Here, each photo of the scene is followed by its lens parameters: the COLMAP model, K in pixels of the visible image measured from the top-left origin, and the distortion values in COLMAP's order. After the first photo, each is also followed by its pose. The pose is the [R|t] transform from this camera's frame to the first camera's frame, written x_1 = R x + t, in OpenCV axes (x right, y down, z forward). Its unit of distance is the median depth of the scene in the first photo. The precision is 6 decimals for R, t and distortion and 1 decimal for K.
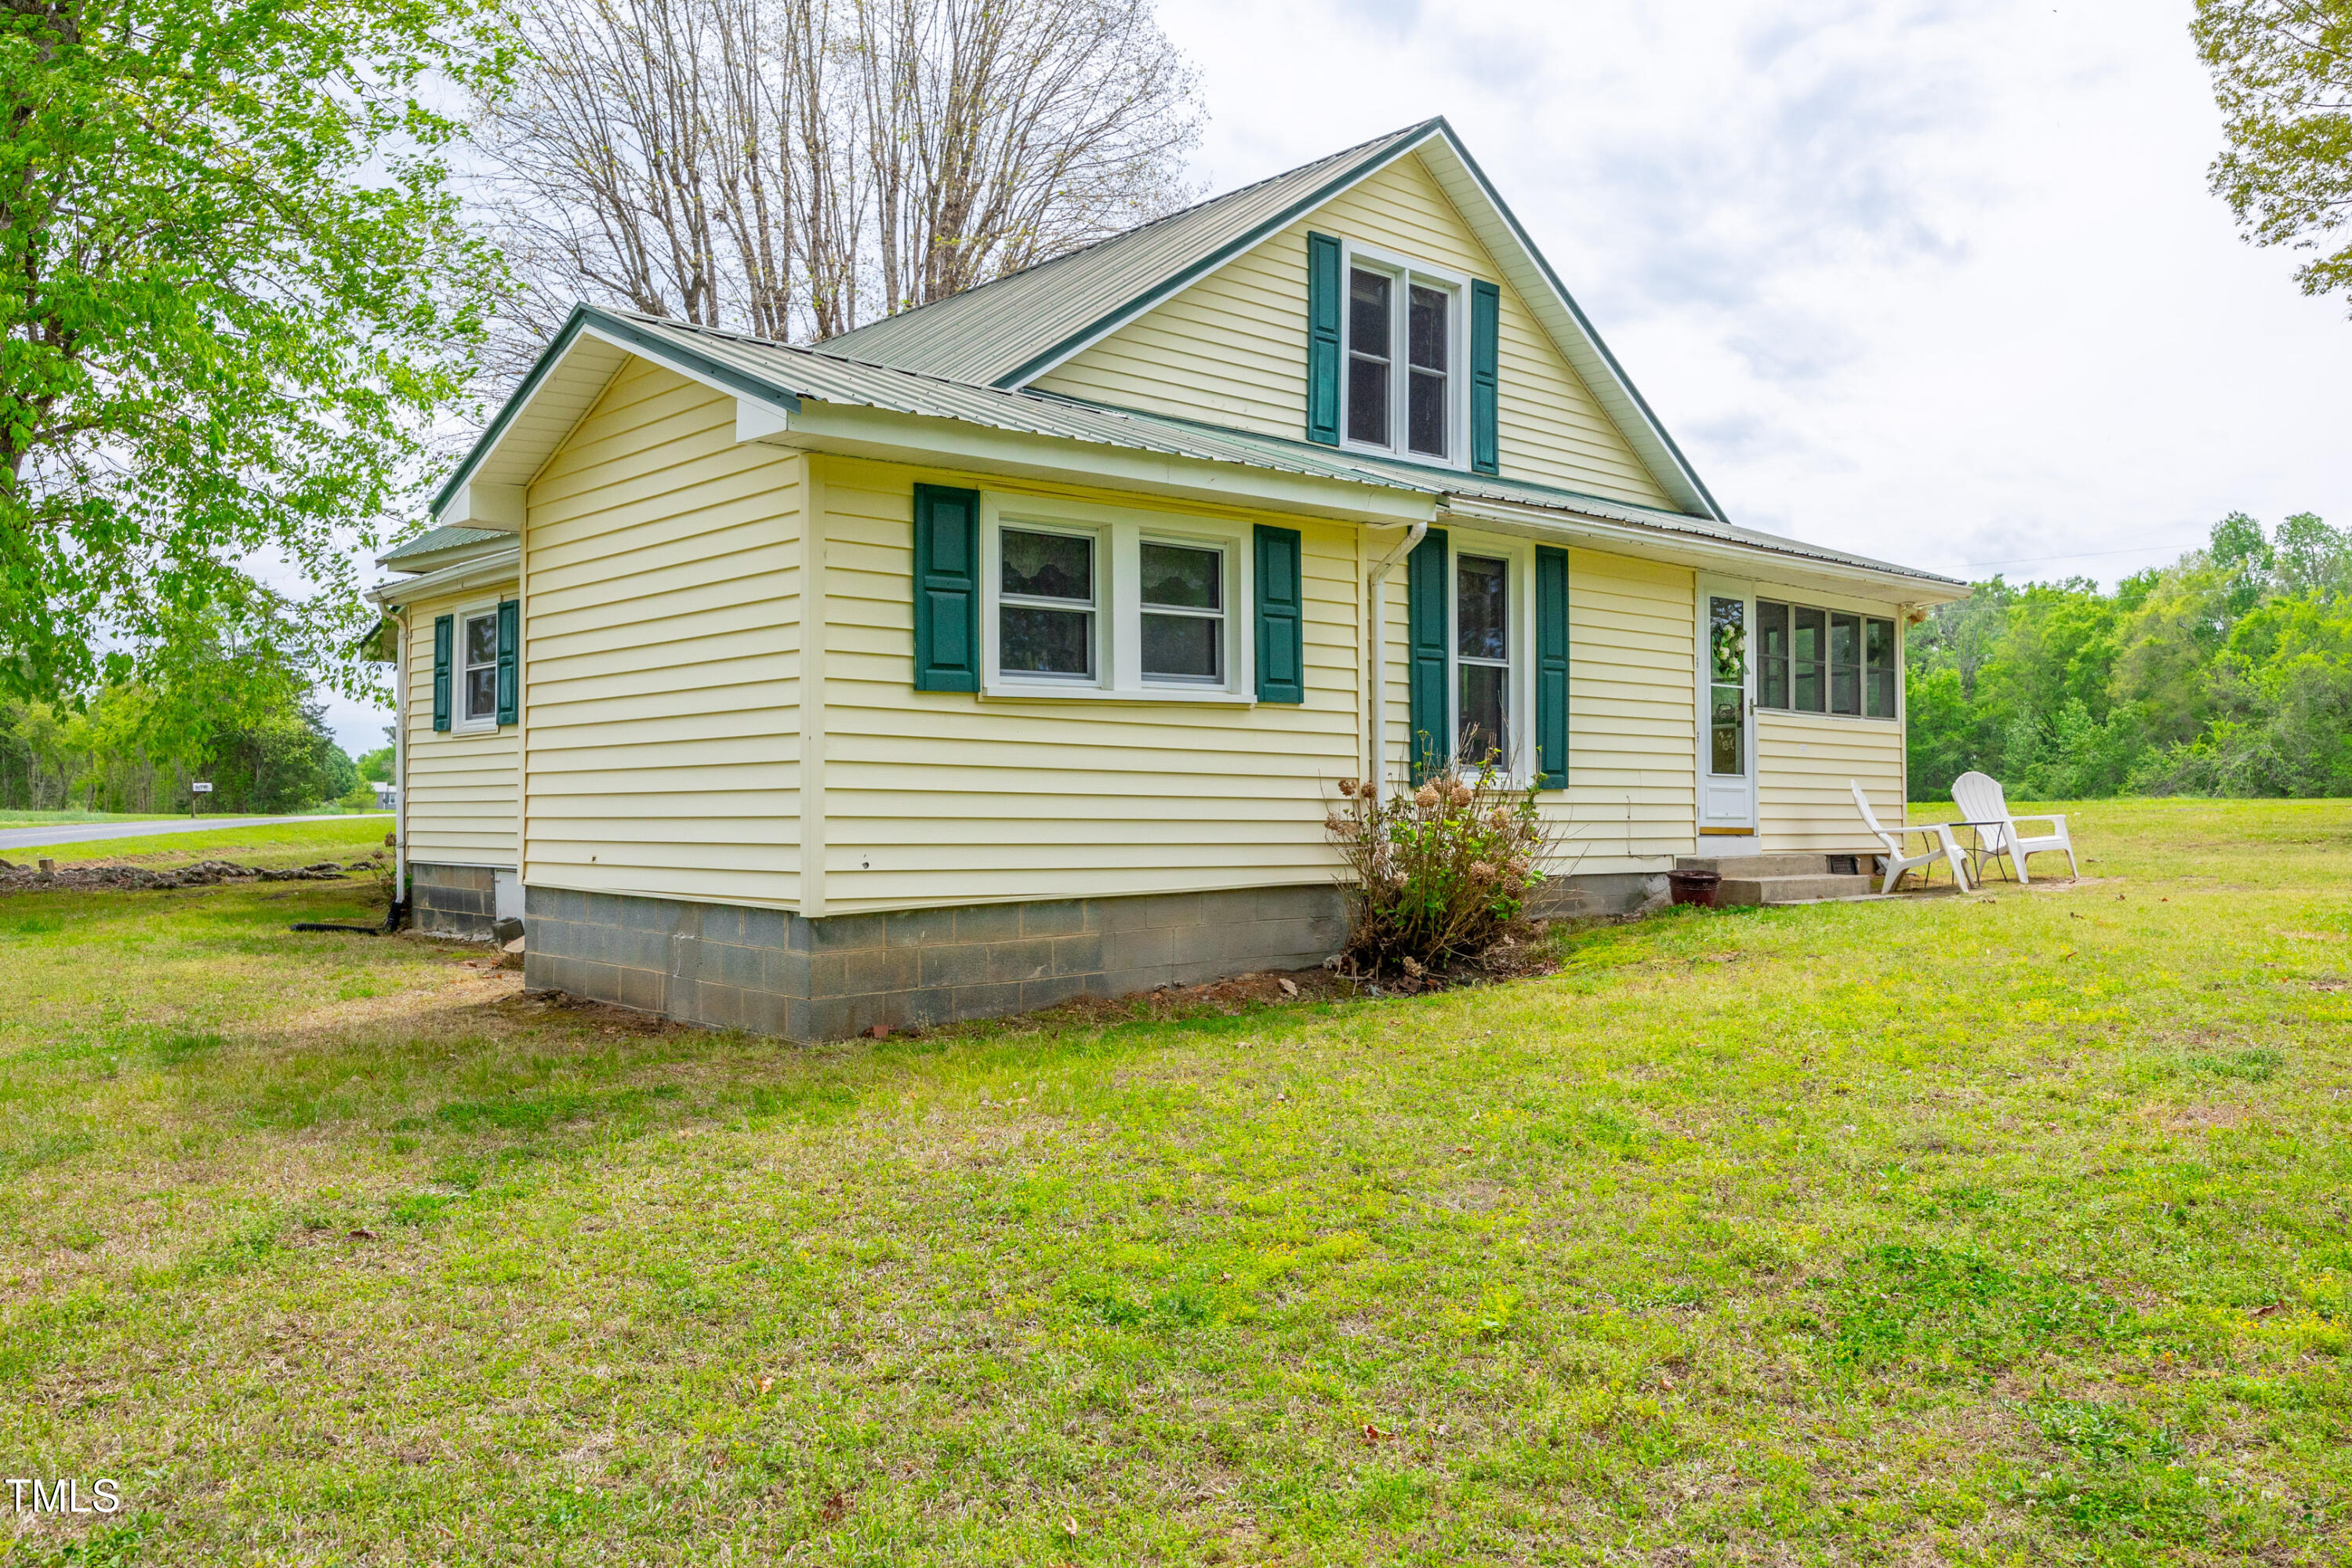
lens RADIAL K [[1836.8, 0, 1175.9], [0, 1836.8, 787.2], [0, 0, 1]] dist [0.005080, -0.000814]
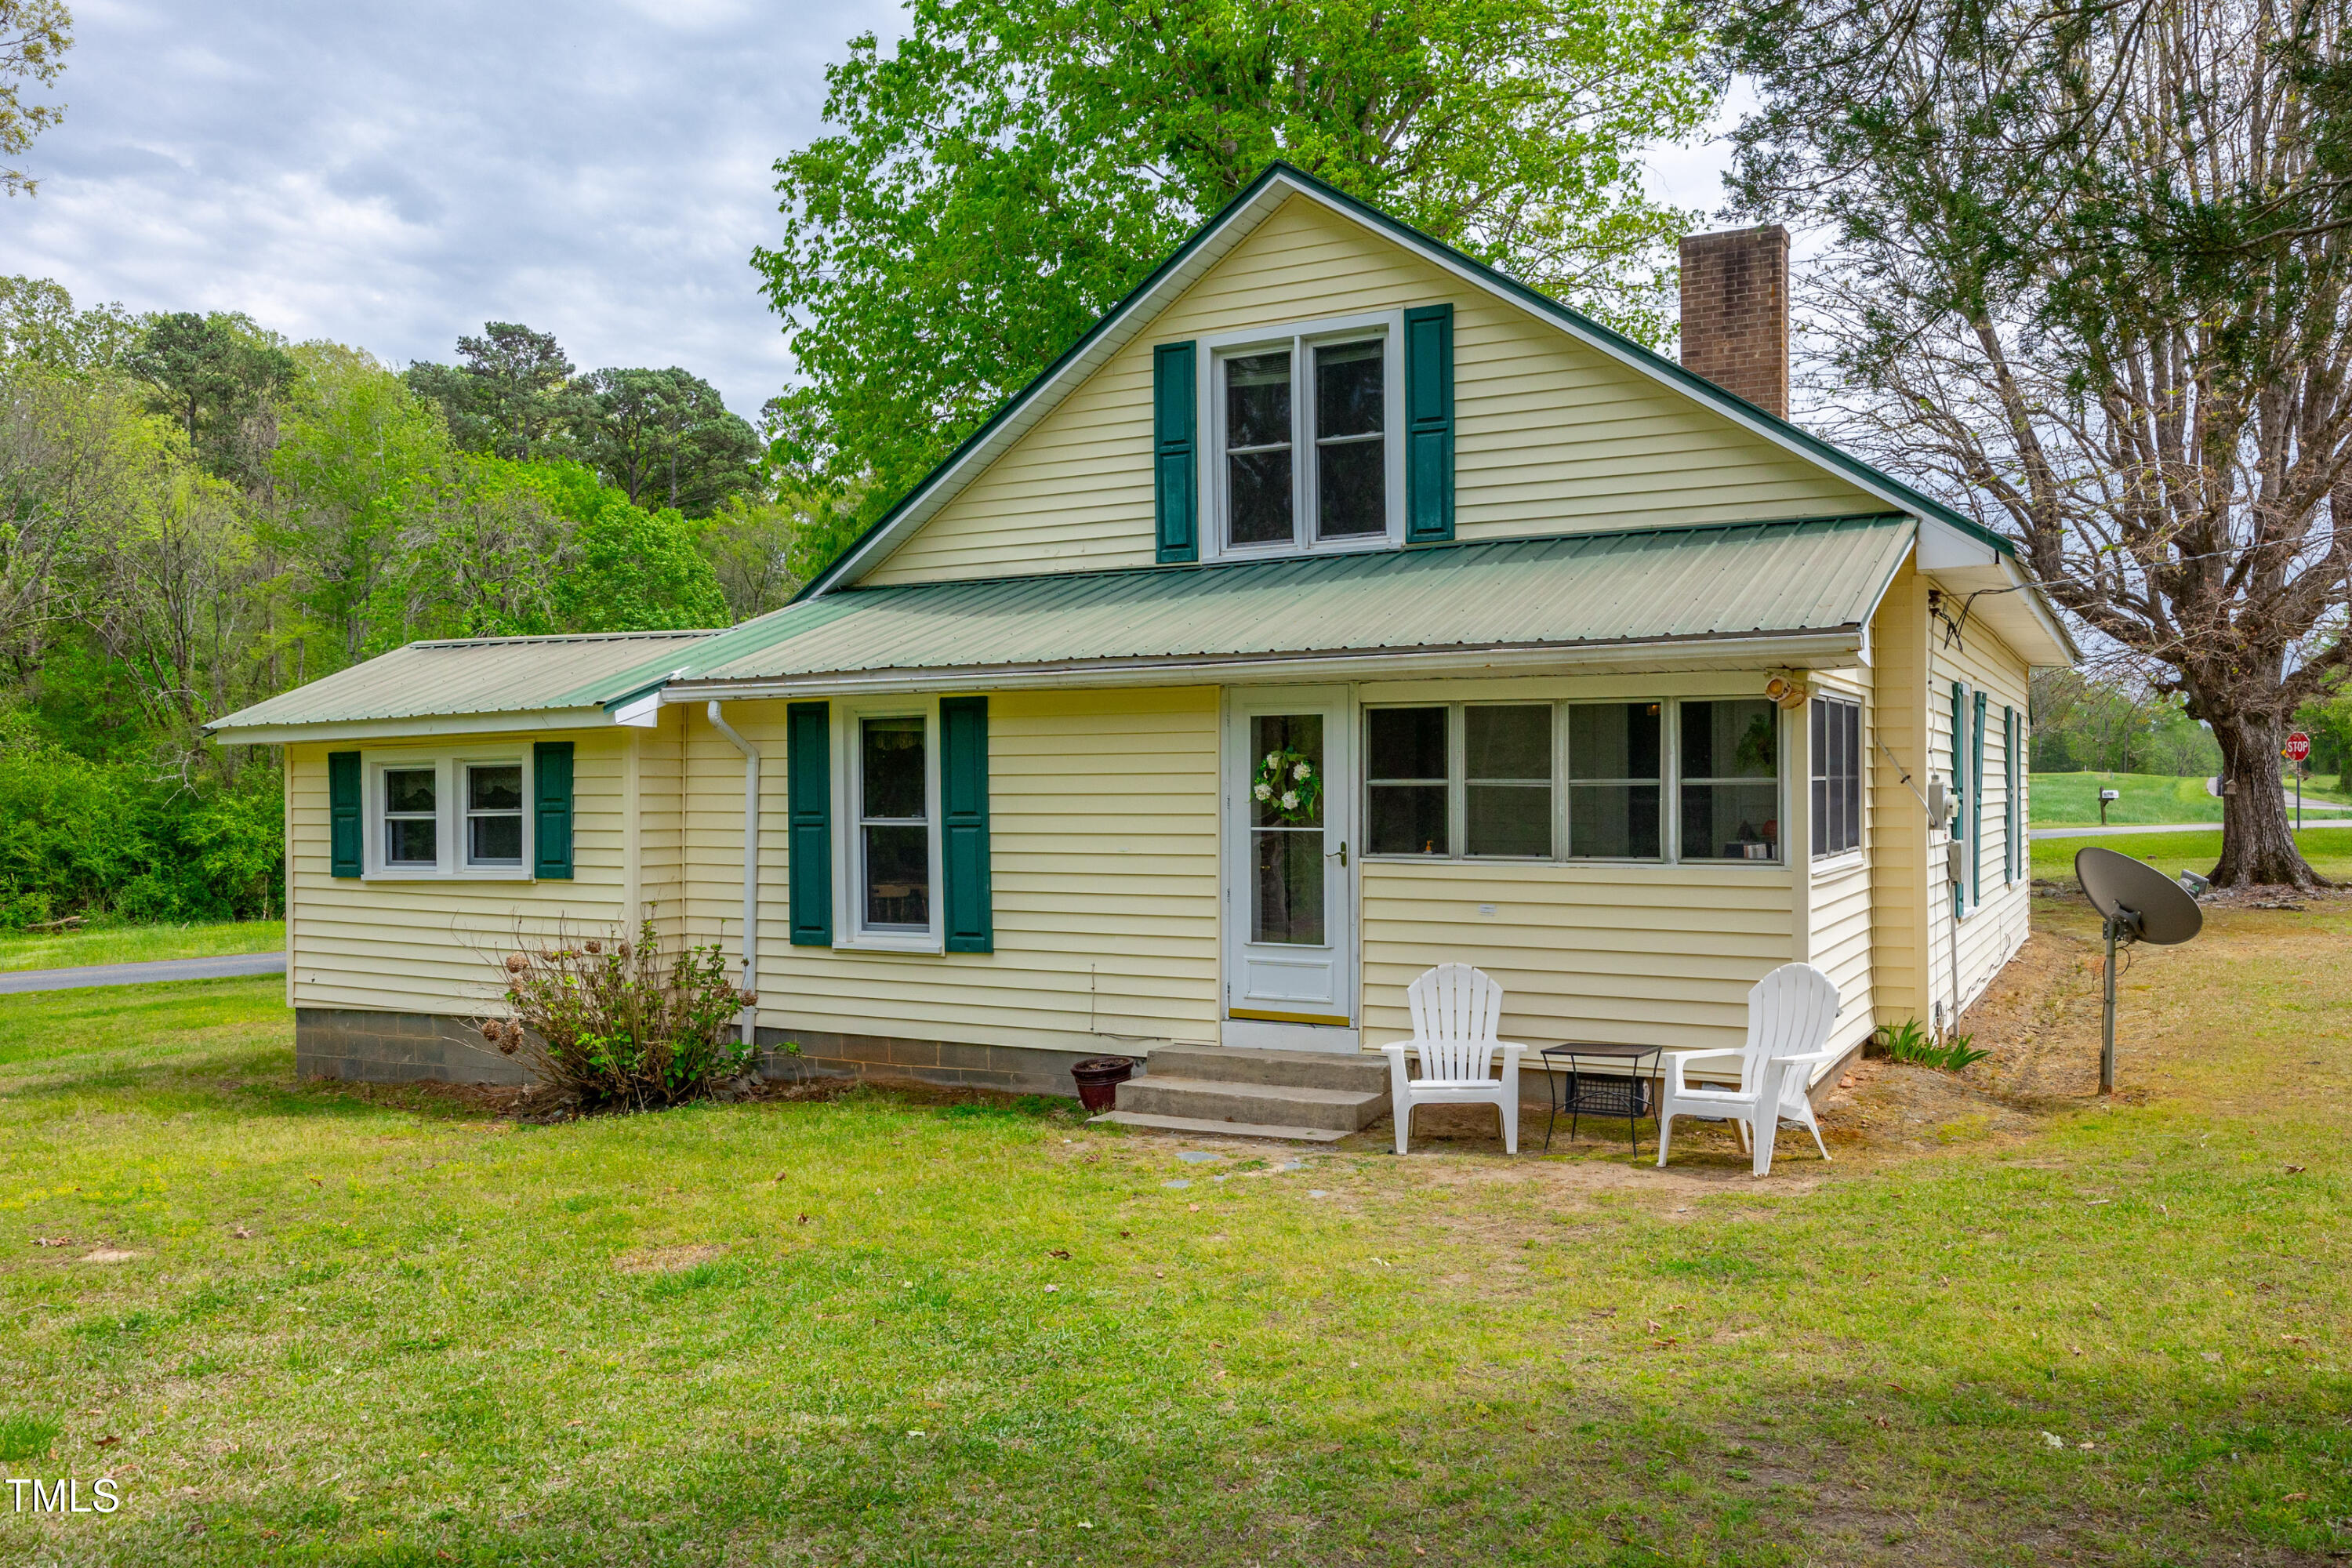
lens RADIAL K [[1836.8, 0, 1169.9], [0, 1836.8, 796.8], [0, 0, 1]] dist [0.005080, -0.000814]
pose [[0.333718, 0.002149, -0.942671, 1.126608], [0.017872, 0.999803, 0.008607, -0.084942], [0.942504, -0.019720, 0.333614, 0.779218]]
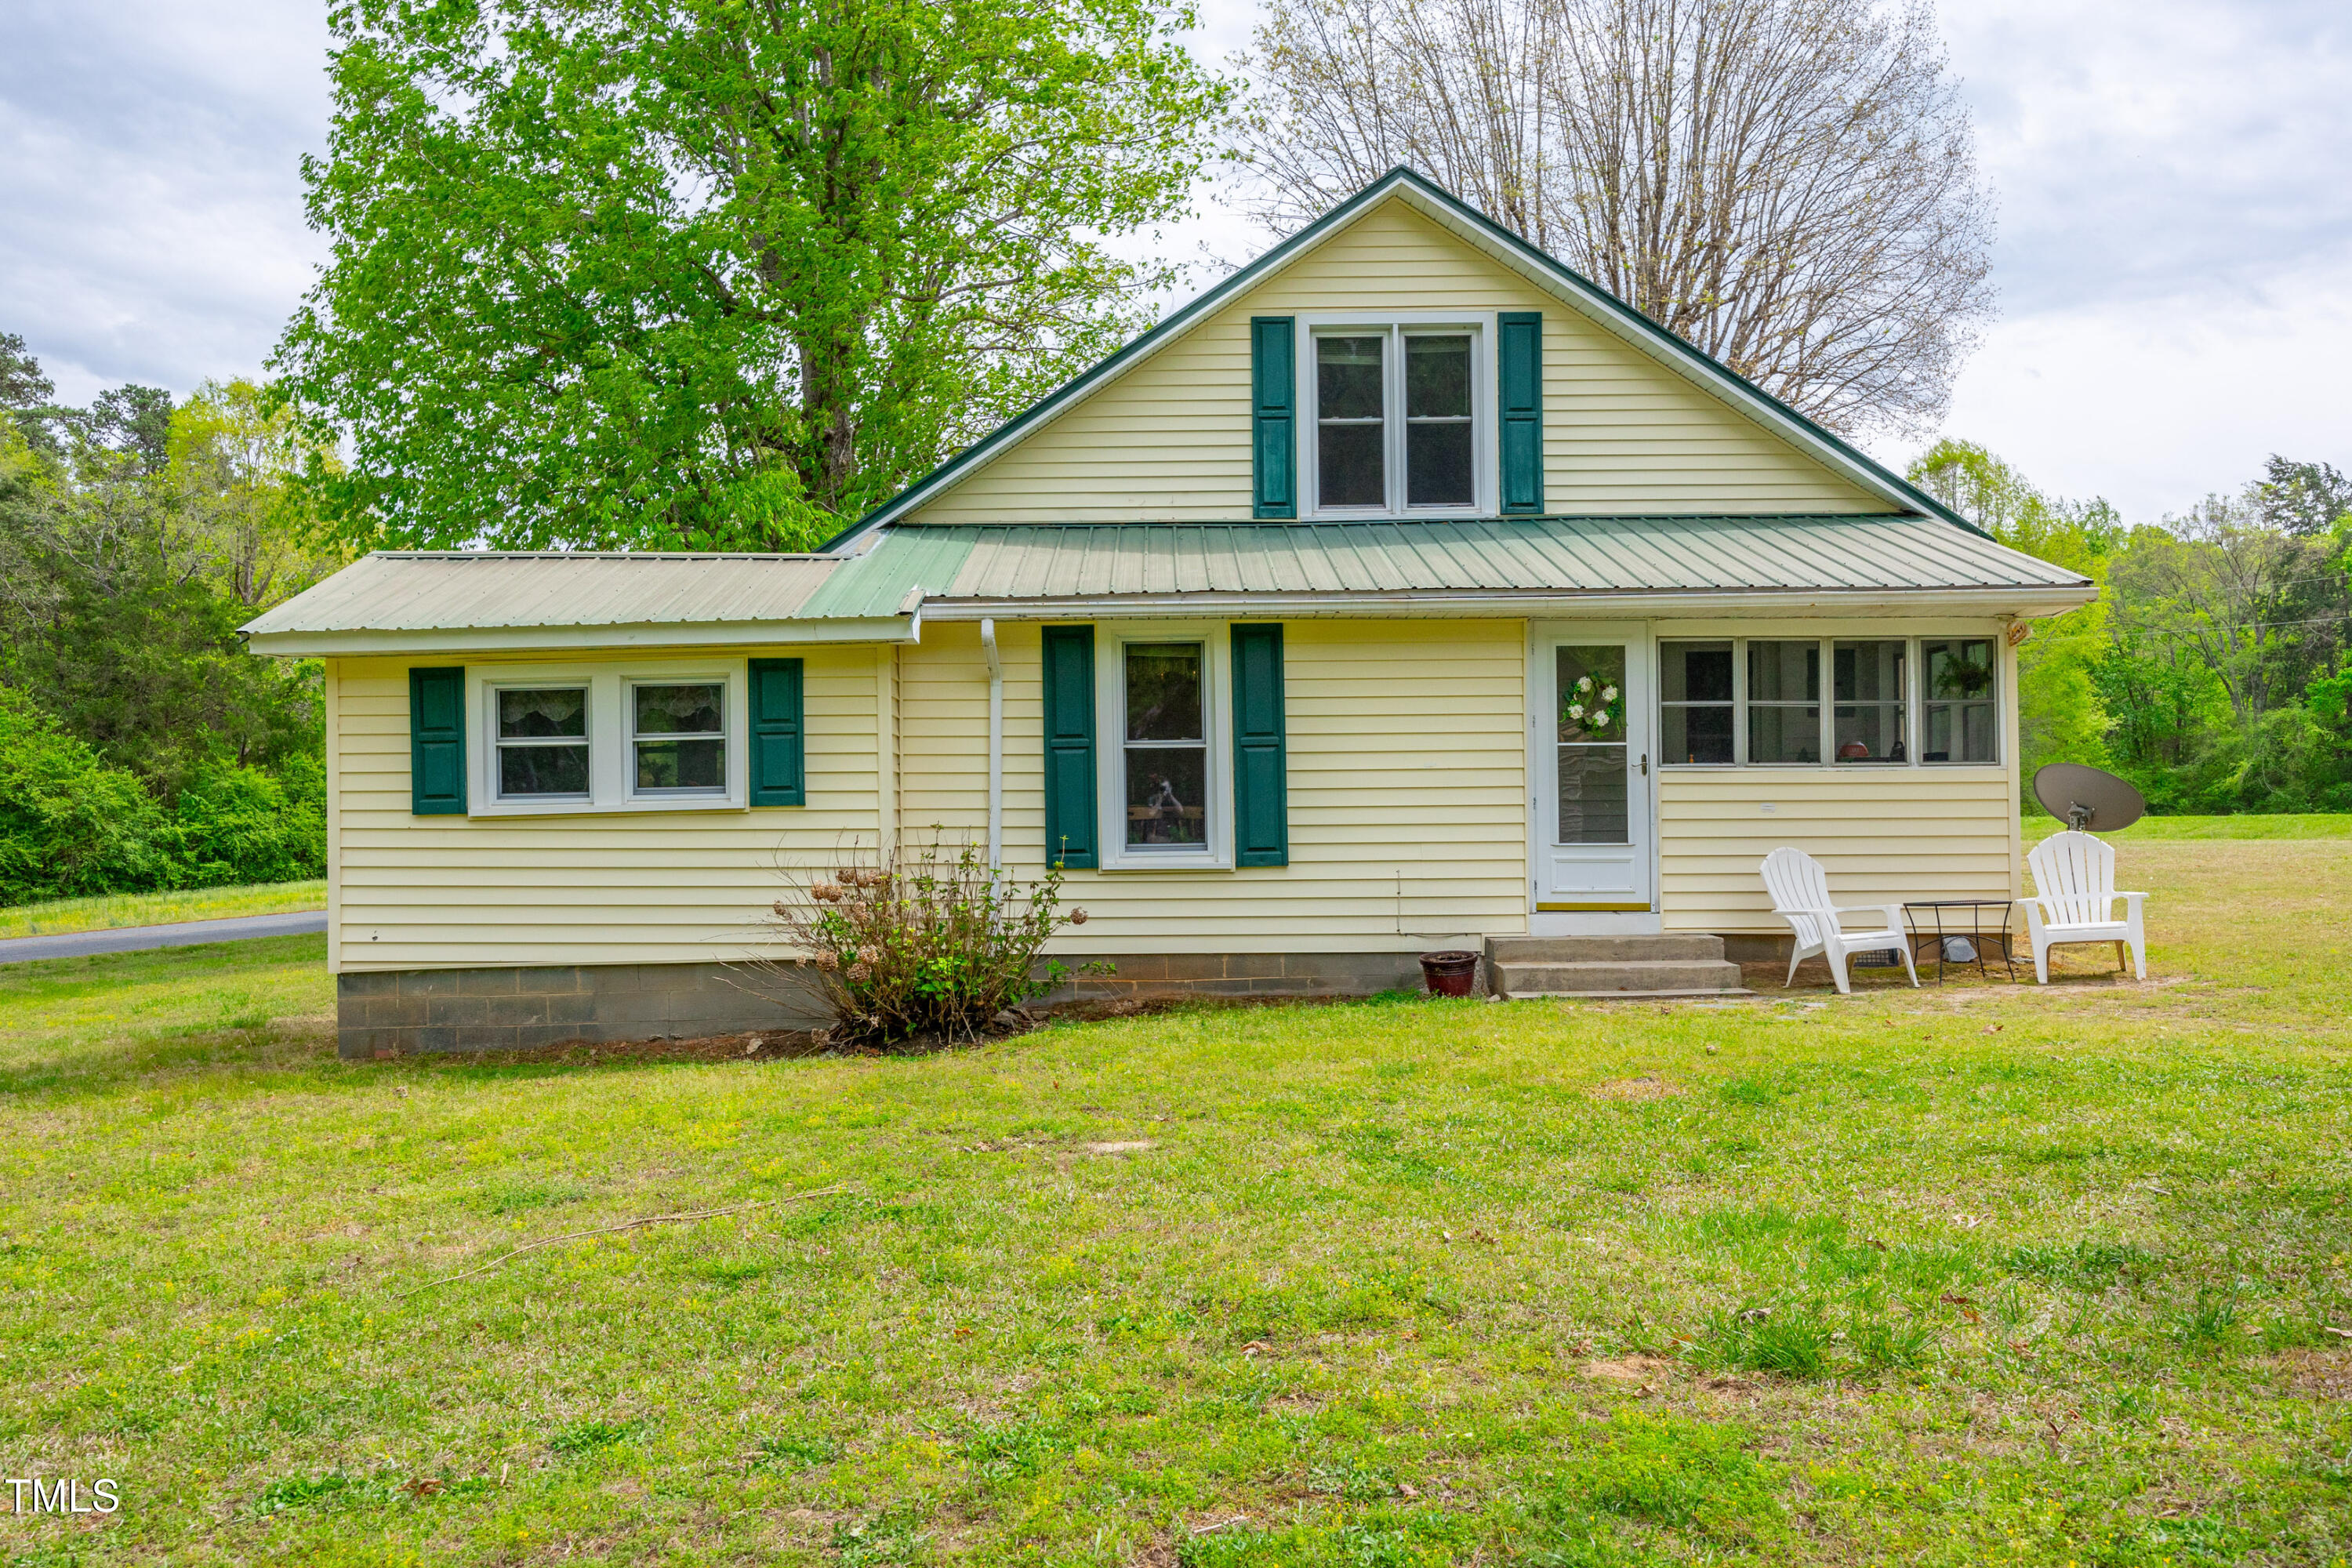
lens RADIAL K [[1738.7, 0, 1175.6], [0, 1738.7, 785.6], [0, 0, 1]] dist [0.019144, 0.003099]
pose [[0.743486, -0.013387, -0.668617, 0.797741], [0.018356, 0.999831, 0.000392, -0.043550], [0.668499, -0.012565, 0.743607, 0.266423]]
